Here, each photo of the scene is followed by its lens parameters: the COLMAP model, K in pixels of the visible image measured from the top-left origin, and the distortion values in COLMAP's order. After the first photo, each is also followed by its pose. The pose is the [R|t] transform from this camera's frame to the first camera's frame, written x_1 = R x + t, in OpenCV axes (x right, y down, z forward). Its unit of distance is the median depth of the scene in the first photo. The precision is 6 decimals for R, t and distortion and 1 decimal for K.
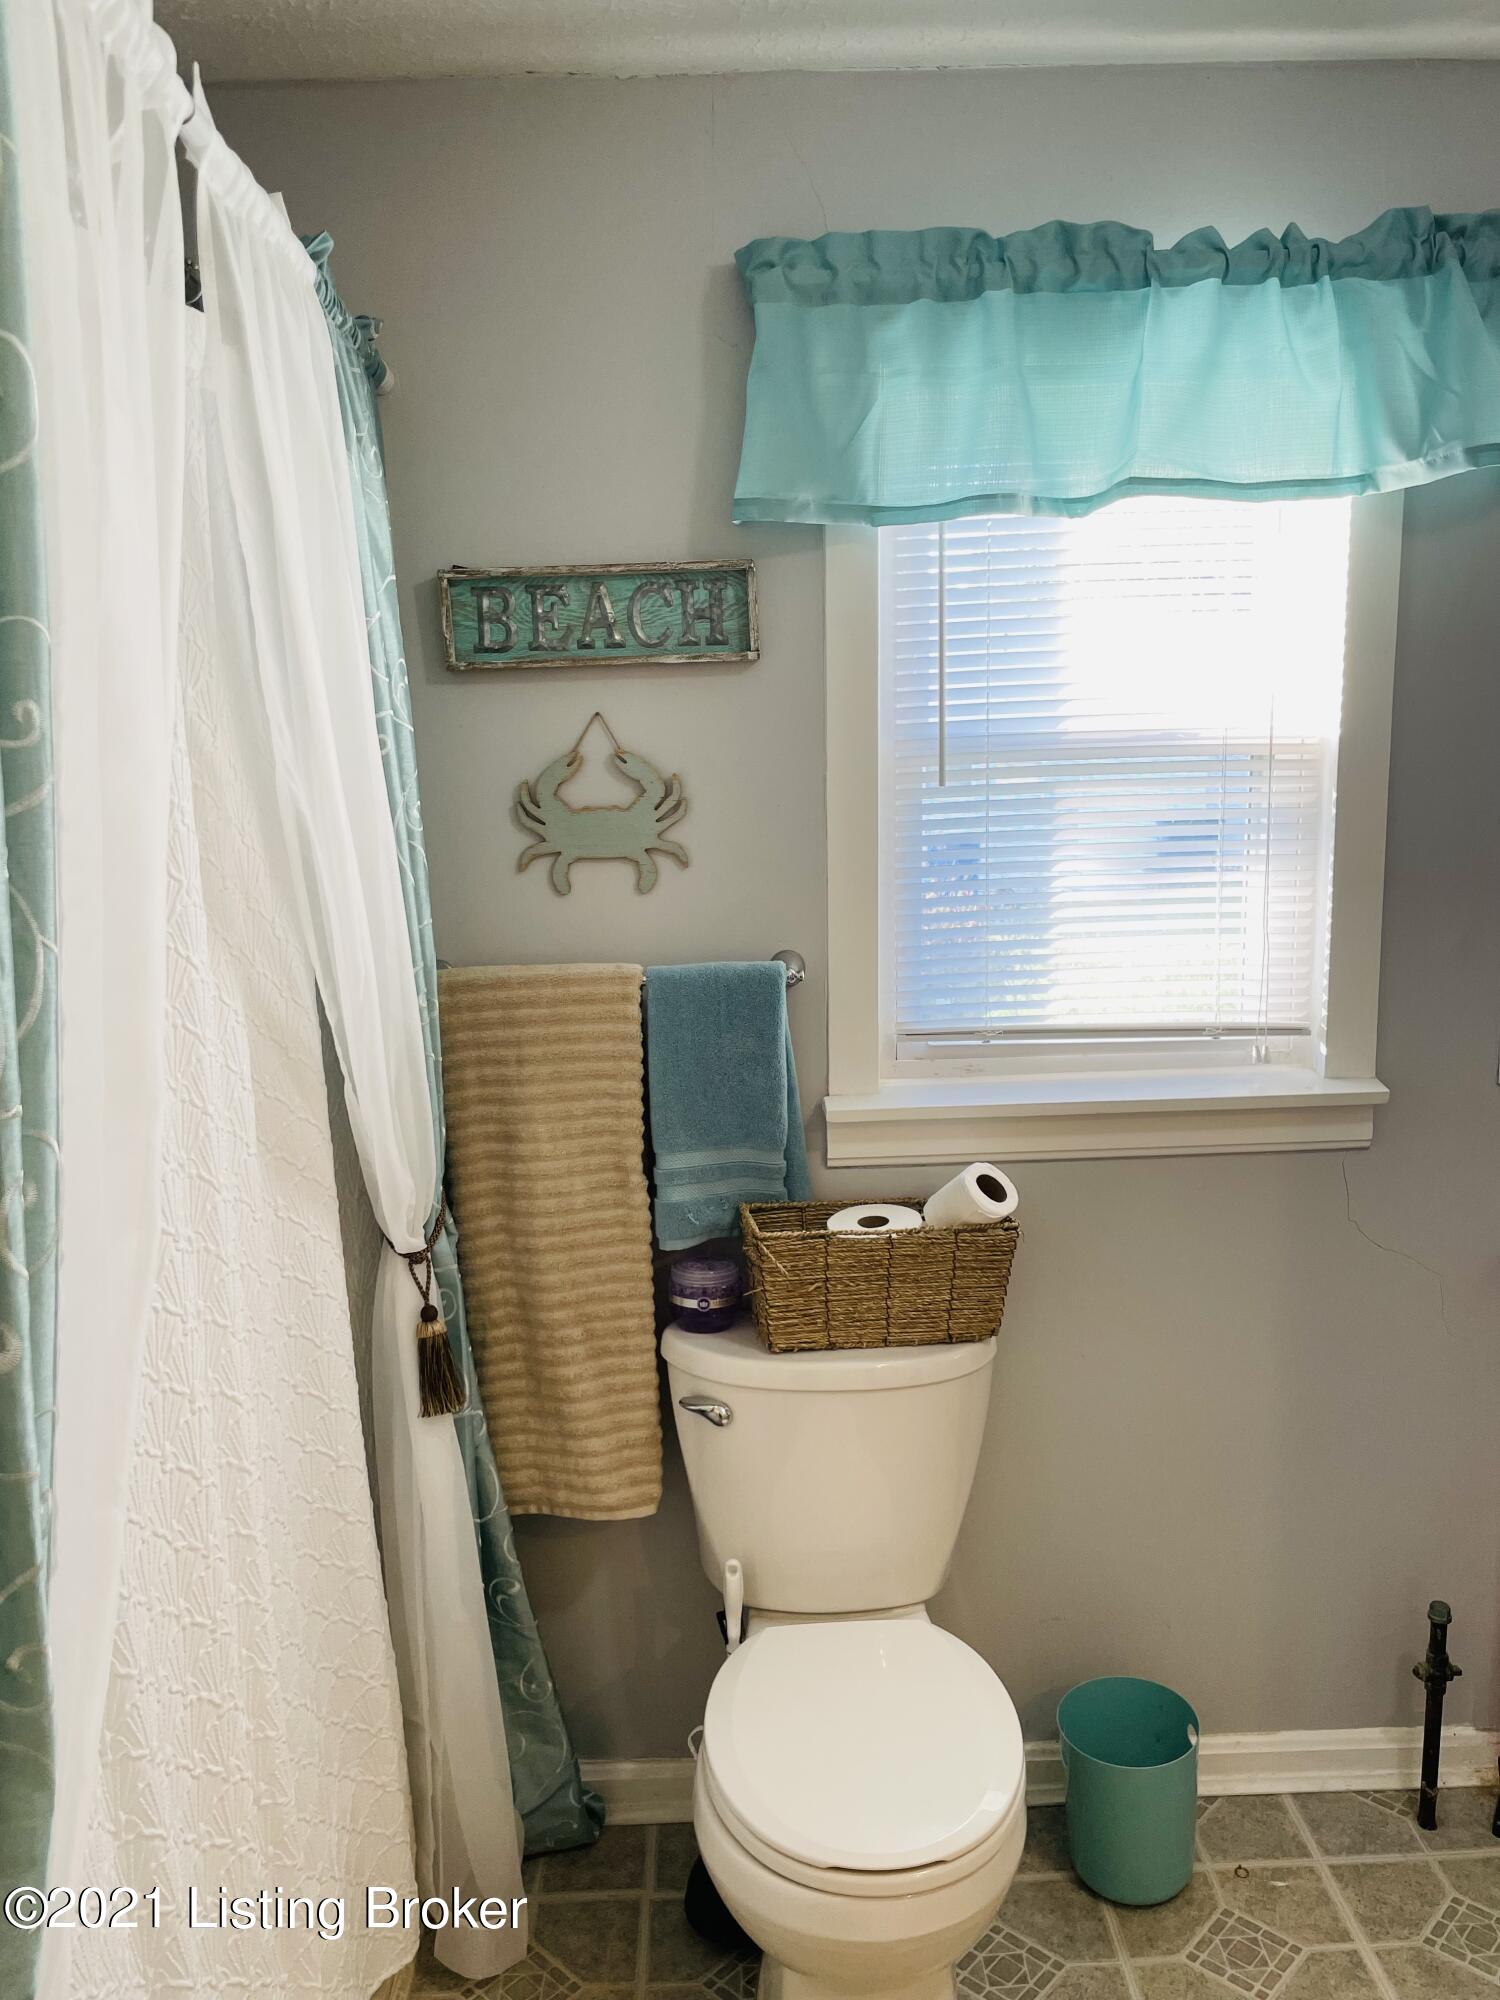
lens RADIAL K [[1528.9, 0, 750.0], [0, 1528.9, 1000.0], [0, 0, 1]] dist [0.097254, -0.215424]
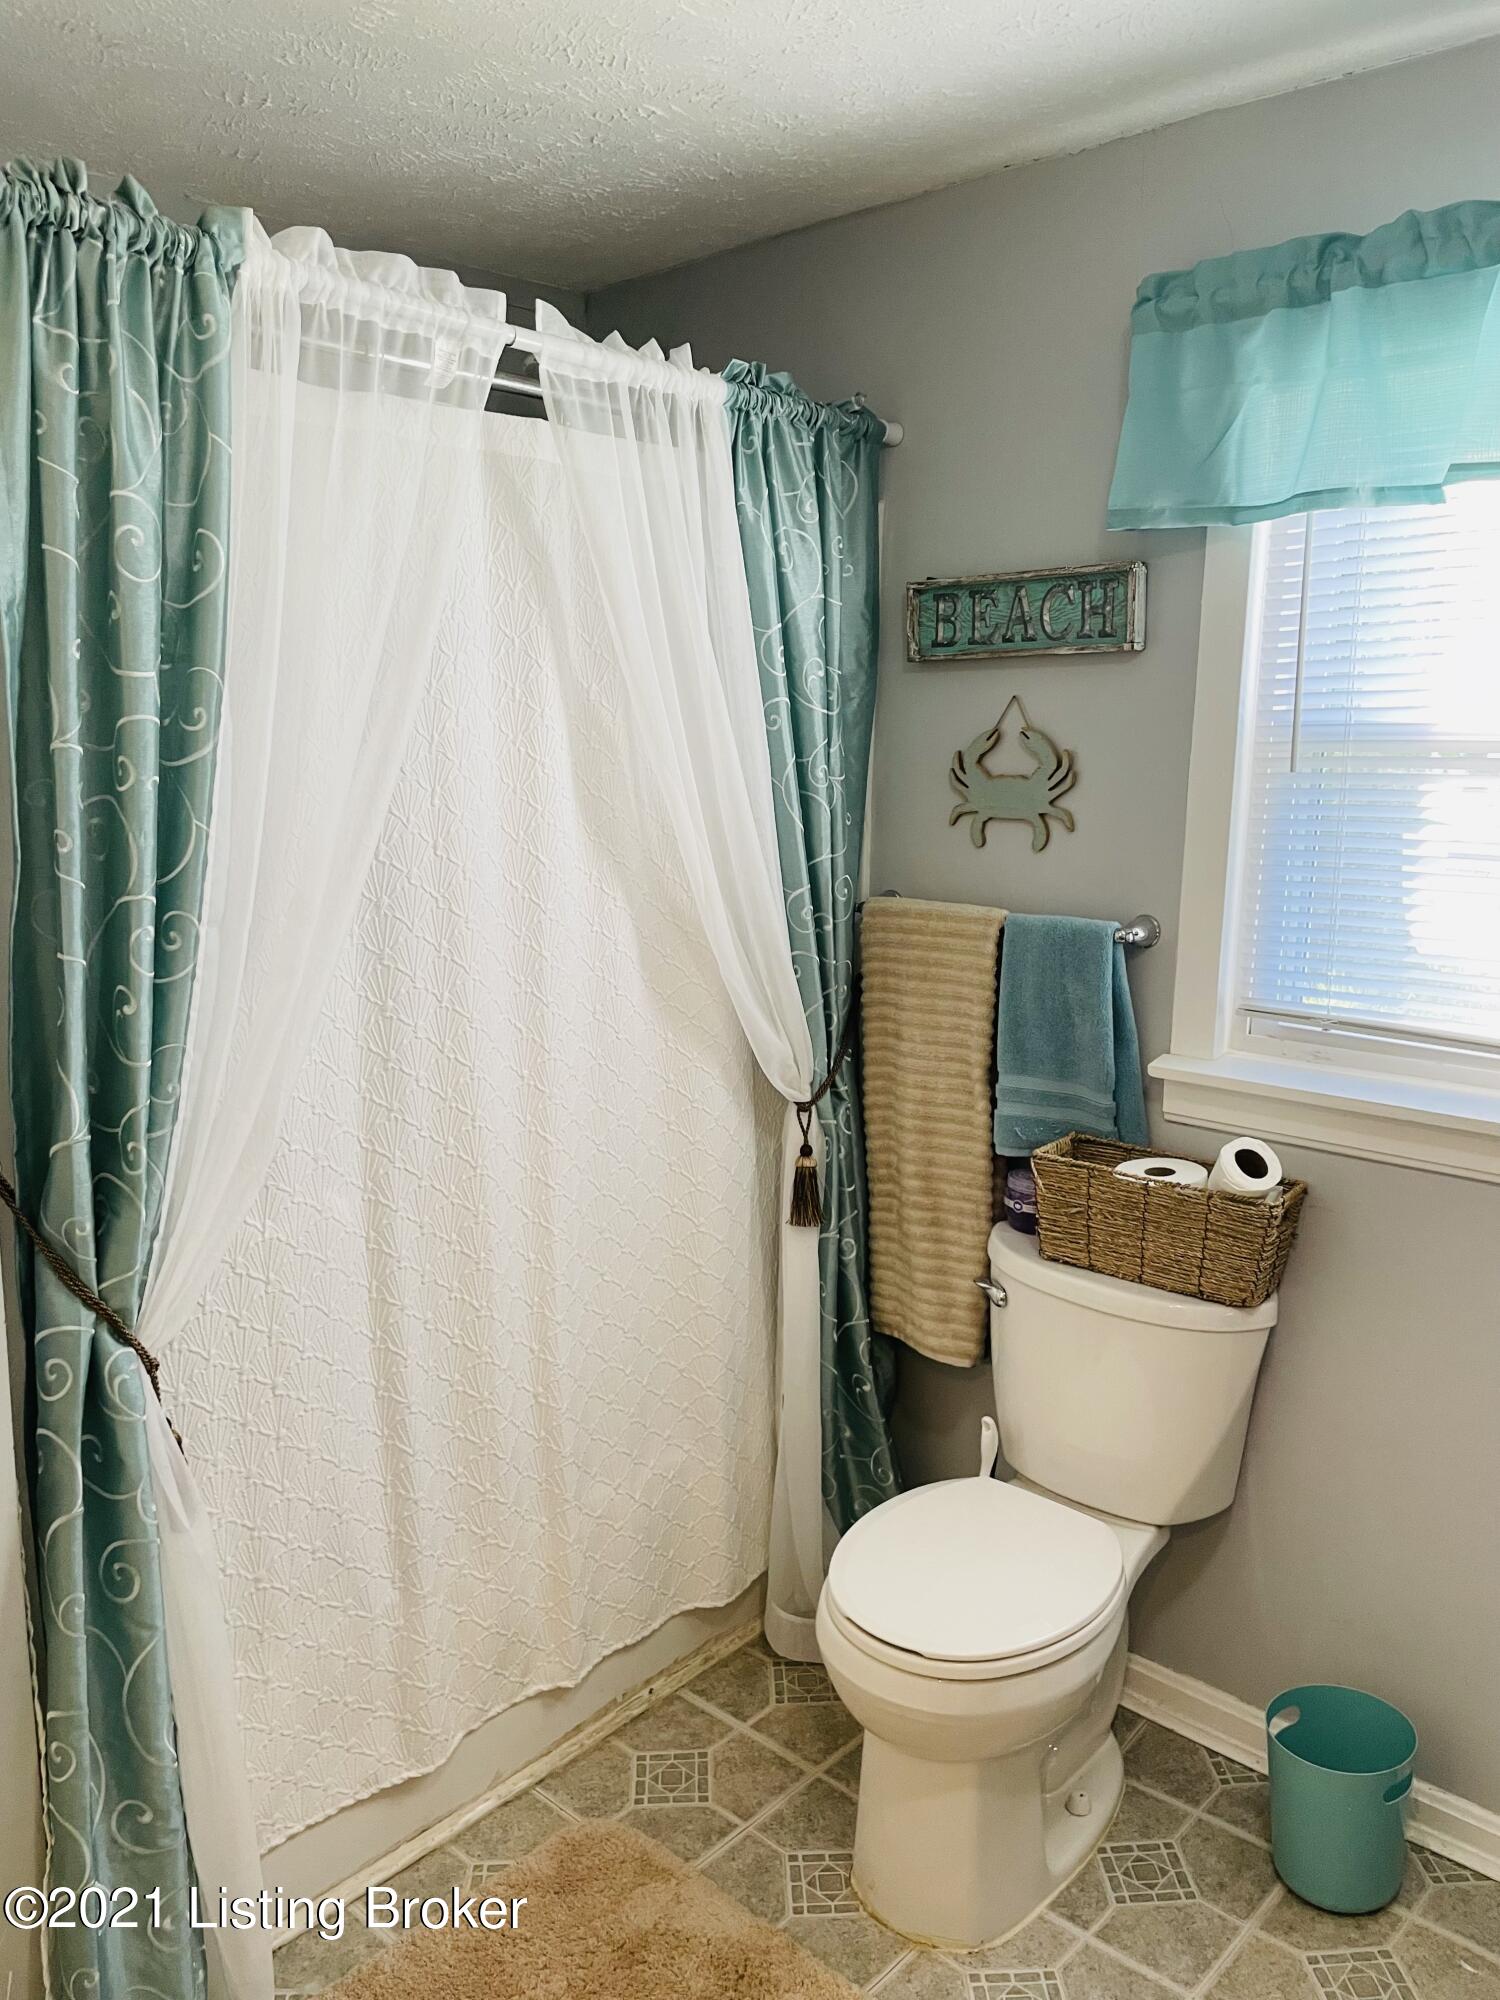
lens RADIAL K [[1591.6, 0, 750.0], [0, 1591.6, 1000.0], [0, 0, 1]] dist [0.067707, -0.160965]
pose [[0.686586, 0.153299, -0.710704, 0.678980], [-0.129667, 0.987665, 0.087773, -0.037499], [0.715393, 0.031891, 0.697995, 0.001032]]
